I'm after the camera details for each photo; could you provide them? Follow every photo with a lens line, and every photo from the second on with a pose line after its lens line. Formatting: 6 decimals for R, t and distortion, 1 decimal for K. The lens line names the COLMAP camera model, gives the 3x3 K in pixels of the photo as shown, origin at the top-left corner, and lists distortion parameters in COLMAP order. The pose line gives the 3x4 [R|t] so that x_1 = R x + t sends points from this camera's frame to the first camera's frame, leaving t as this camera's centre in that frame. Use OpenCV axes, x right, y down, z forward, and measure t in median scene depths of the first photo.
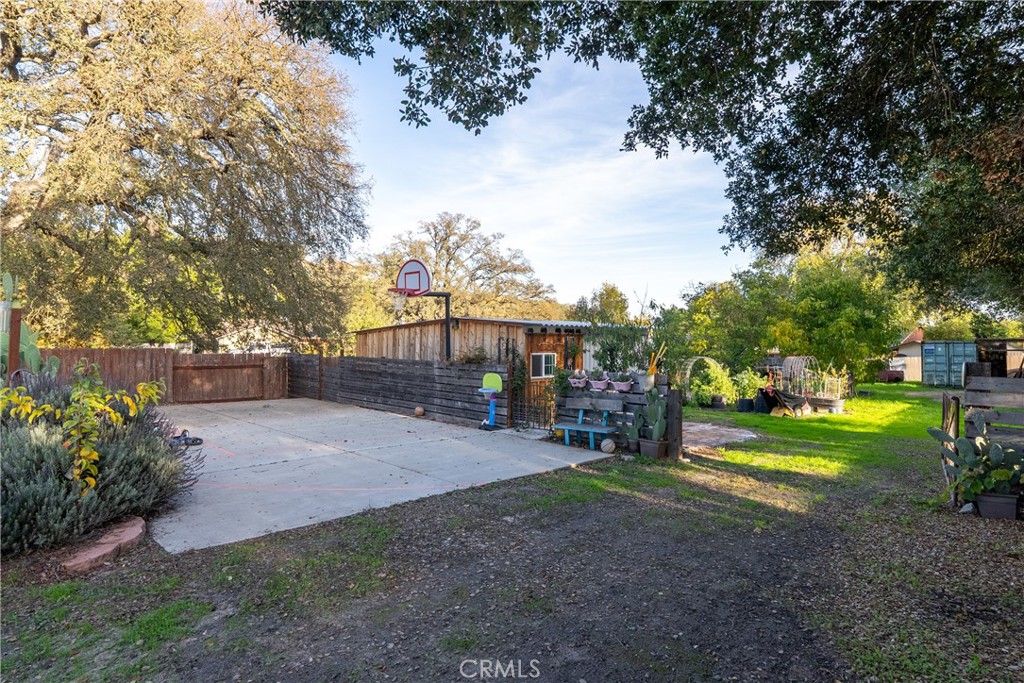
lens RADIAL K [[561.1, 0, 511.6], [0, 561.1, 342.4], [0, 0, 1]] dist [0.000601, 0.000750]
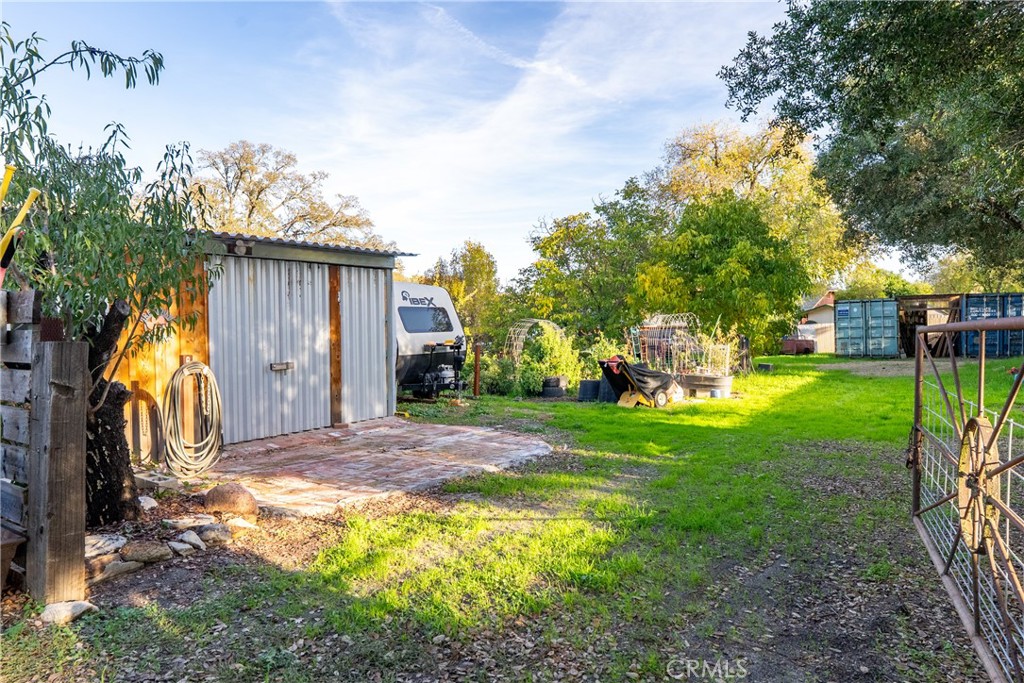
lens RADIAL K [[653.1, 0, 516.2], [0, 653.1, 340.0], [0, 0, 1]] dist [-0.001672, -0.001147]
pose [[0.983230, -0.024577, 0.180705, 0.171333], [0.020655, 0.999509, 0.023559, 0.030406], [-0.181195, -0.019431, 0.983255, 0.246319]]
